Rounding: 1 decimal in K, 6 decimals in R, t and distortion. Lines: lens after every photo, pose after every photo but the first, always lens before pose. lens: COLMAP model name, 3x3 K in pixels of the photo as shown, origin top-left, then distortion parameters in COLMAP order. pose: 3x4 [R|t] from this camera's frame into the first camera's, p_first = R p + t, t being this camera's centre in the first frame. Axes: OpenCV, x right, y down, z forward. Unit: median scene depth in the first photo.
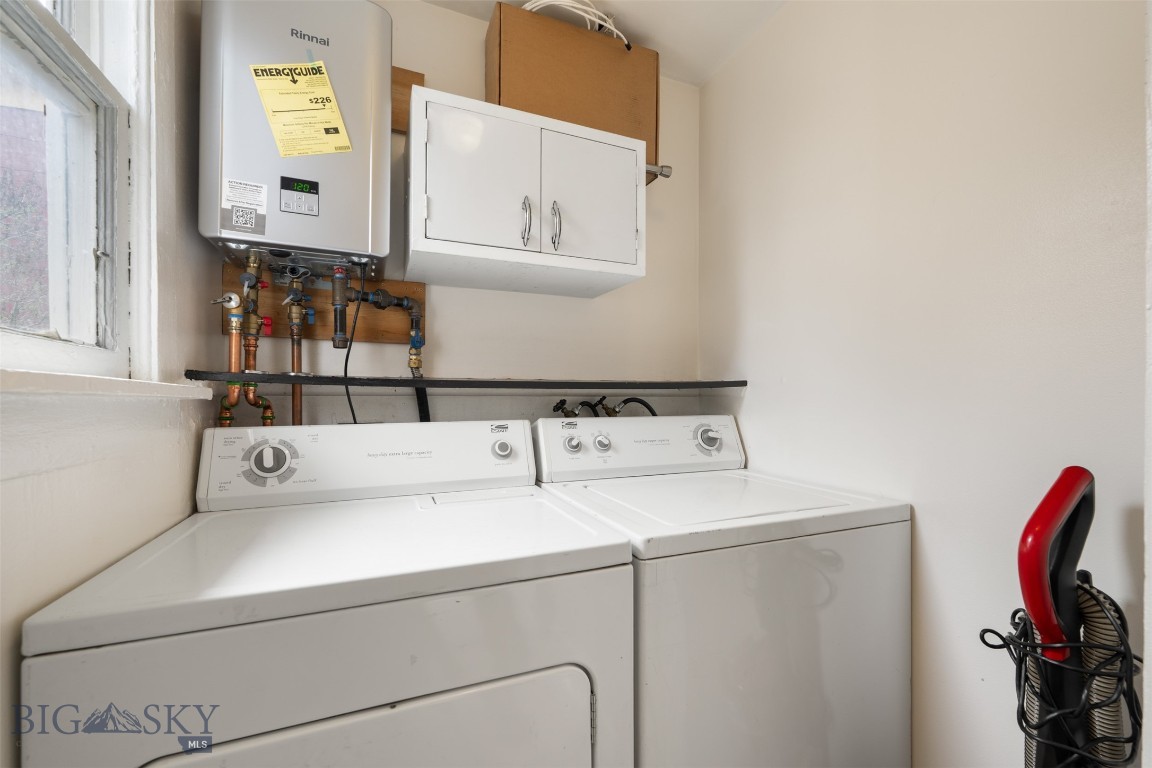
lens RADIAL K [[478.5, 0, 605.7], [0, 478.5, 396.2], [0, 0, 1]] dist [-0.000759, -0.000247]
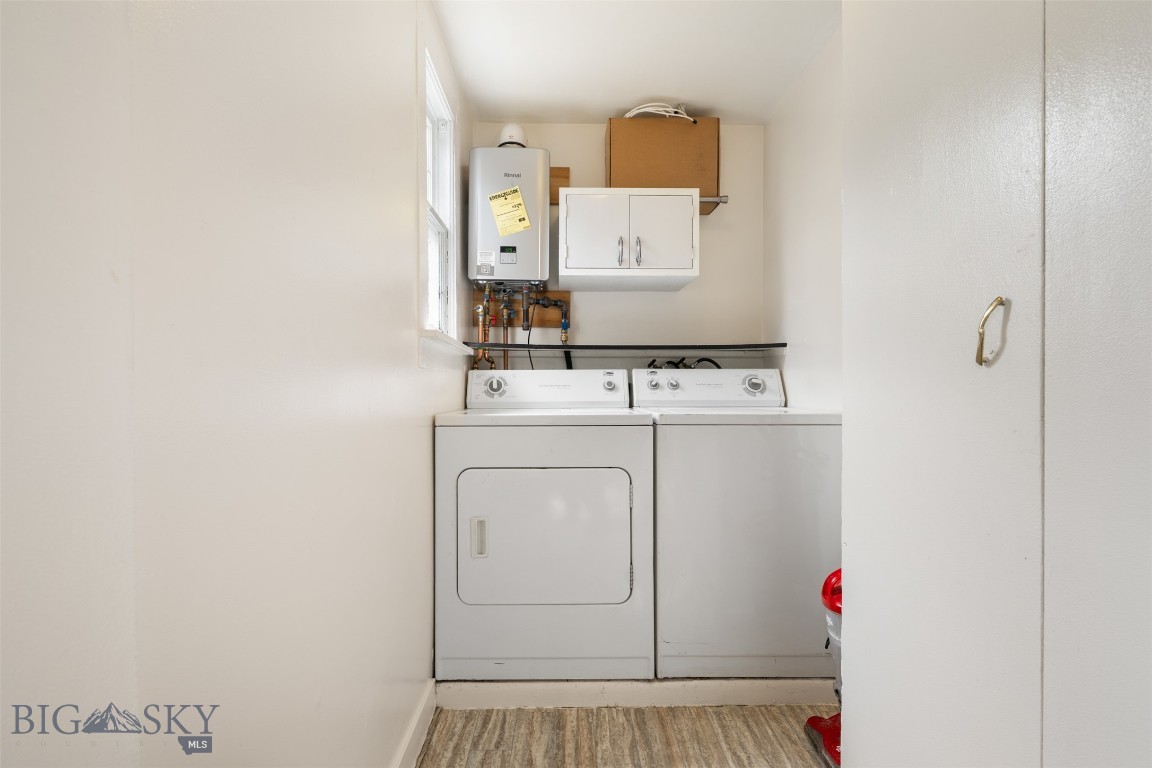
lens RADIAL K [[461.1, 0, 576.0], [0, 461.1, 384.0], [0, 0, 1]] dist [0.000624, -0.000123]
pose [[0.920117, -0.000509, -0.391643, 0.323561], [0.000089, 0.999999, -0.001092, 0.109427], [0.391643, 0.000970, 0.920117, -0.568327]]
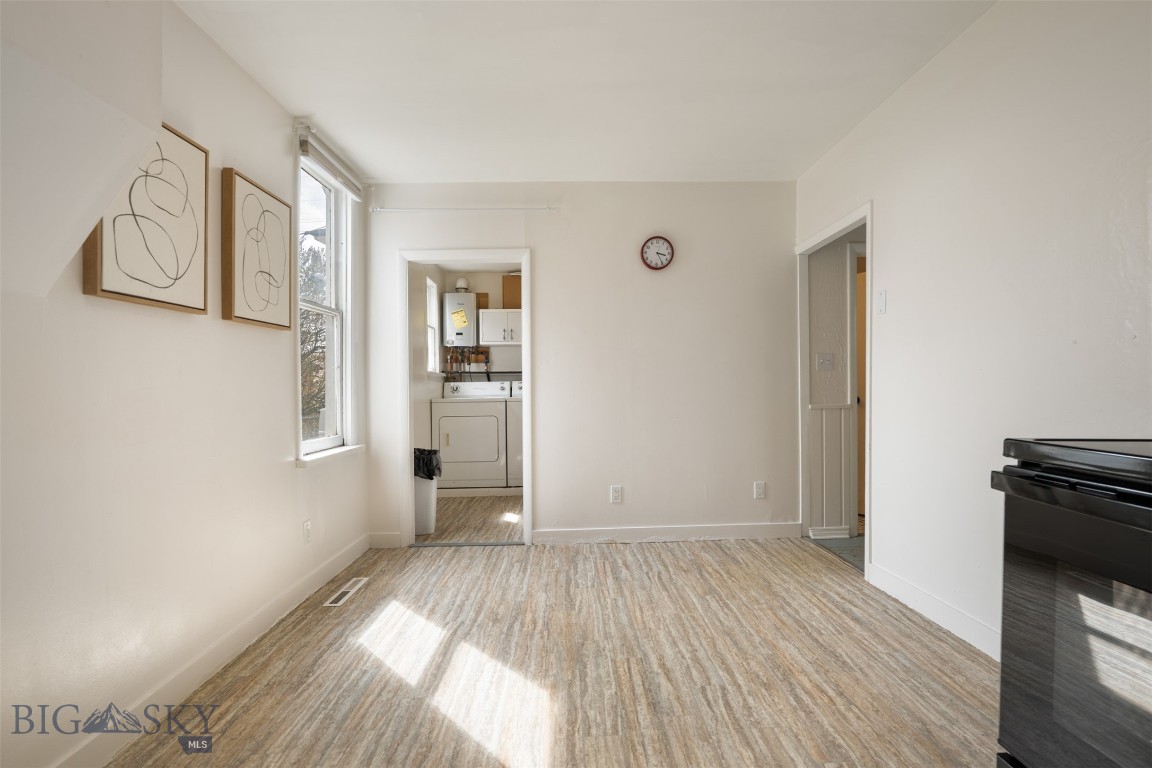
lens RADIAL K [[523.0, 0, 571.2], [0, 523.0, 389.6], [0, 0, 1]] dist [-0.000155, -0.000006]
pose [[0.913717, -0.007465, -0.406283, 2.220043], [0.009962, 0.999942, 0.004032, 0.112816], [0.406229, -0.007732, 0.913739, -2.961016]]
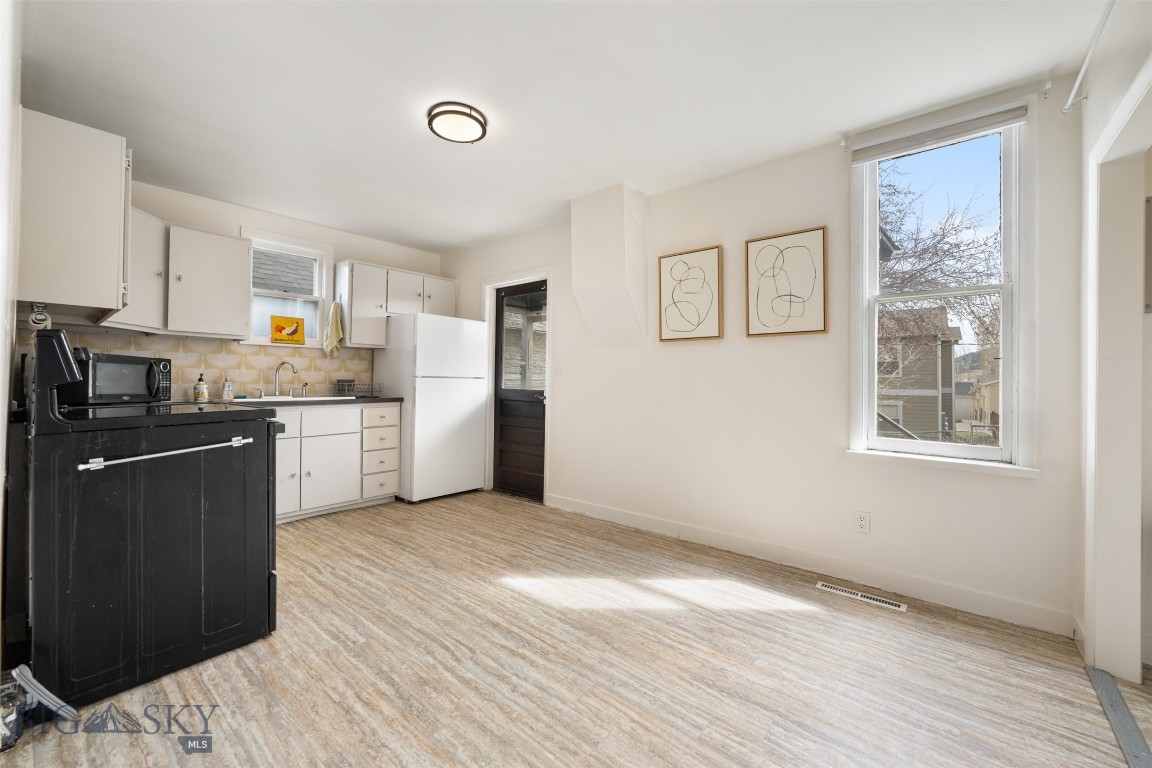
lens RADIAL K [[457.2, 0, 578.7], [0, 457.2, 376.4], [0, 0, 1]] dist [-0.001093, -0.000179]
pose [[-0.894142, -0.012426, -0.447611, 2.308636], [-0.012896, 0.999915, -0.001998, 0.093160], [0.447598, 0.003986, -0.894226, -0.187792]]
